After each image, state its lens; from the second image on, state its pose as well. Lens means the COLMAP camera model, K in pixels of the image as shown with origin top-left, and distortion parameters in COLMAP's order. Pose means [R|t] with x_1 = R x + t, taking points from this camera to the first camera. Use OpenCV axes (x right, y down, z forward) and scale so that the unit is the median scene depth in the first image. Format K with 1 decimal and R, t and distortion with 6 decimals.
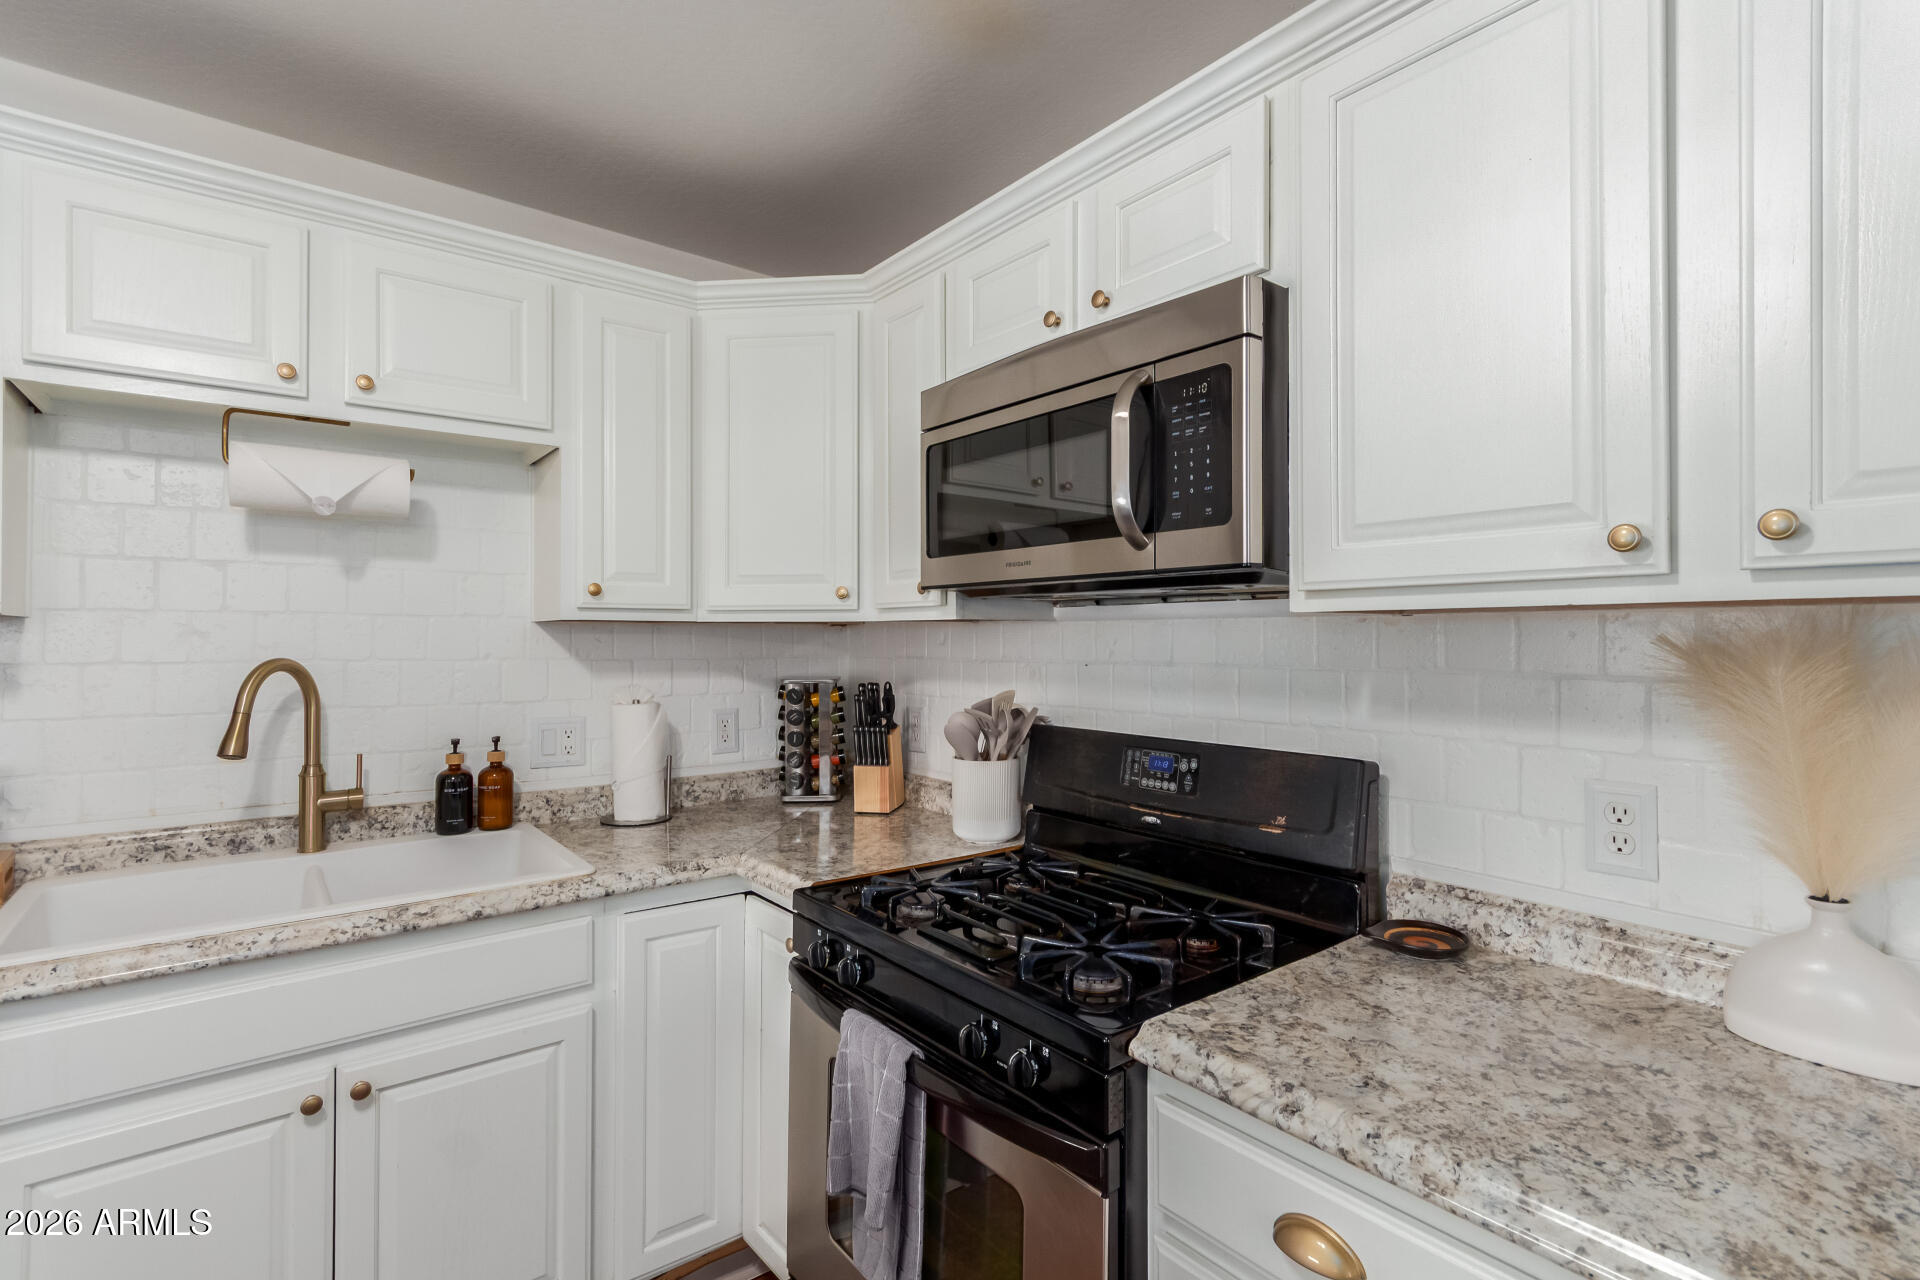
lens RADIAL K [[890.4, 0, 961.5], [0, 890.4, 631.7], [0, 0, 1]] dist [0.002249, 0.000683]
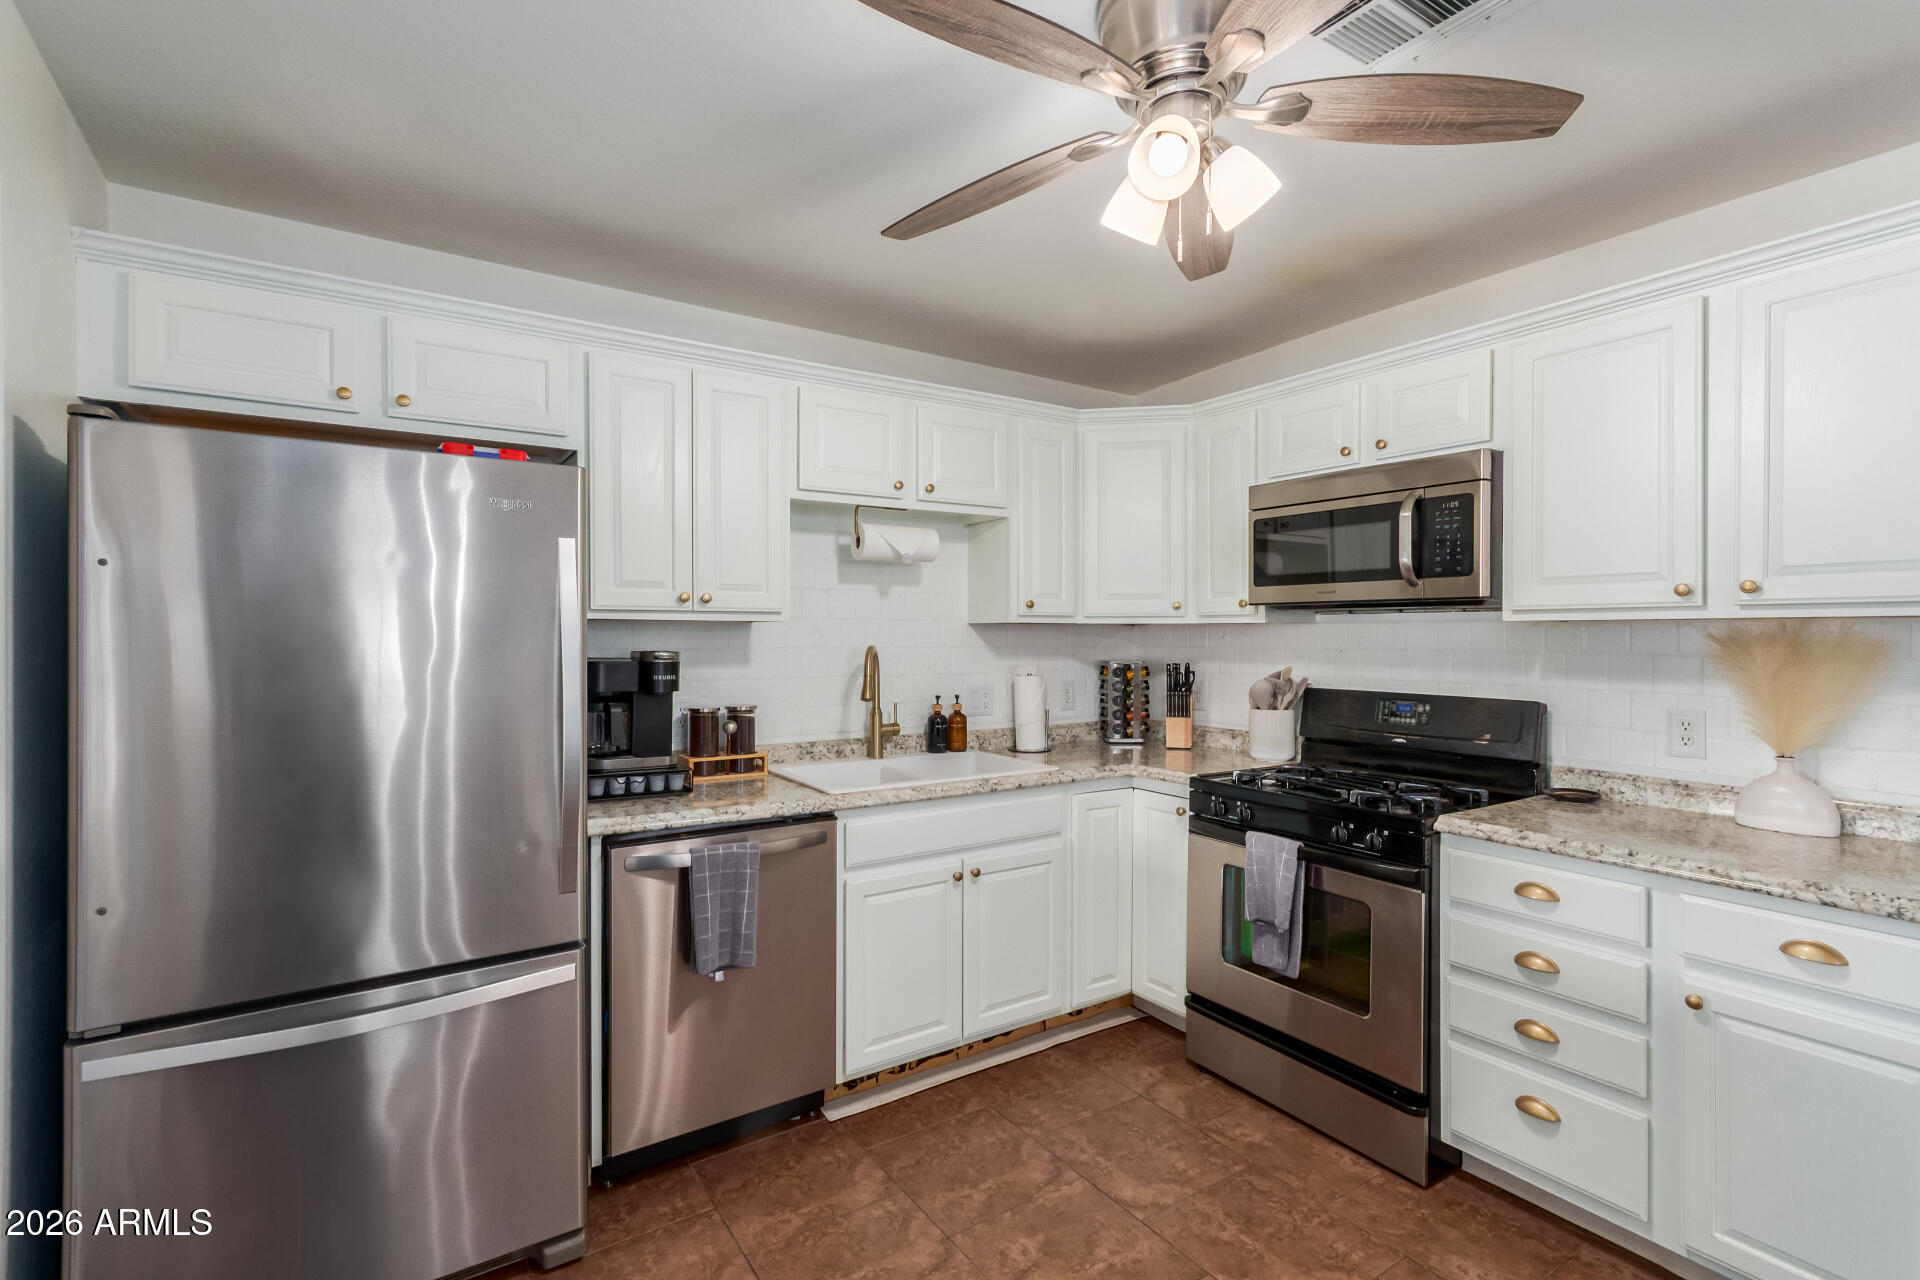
lens RADIAL K [[885.0, 0, 952.3], [0, 885.0, 639.5], [0, 0, 1]] dist [0.003674, 0.000359]
pose [[0.995375, 0.000481, -0.096065, -0.441338], [0.000893, 0.999898, 0.014250, -0.007115], [0.096062, -0.014270, 0.995273, -0.711771]]
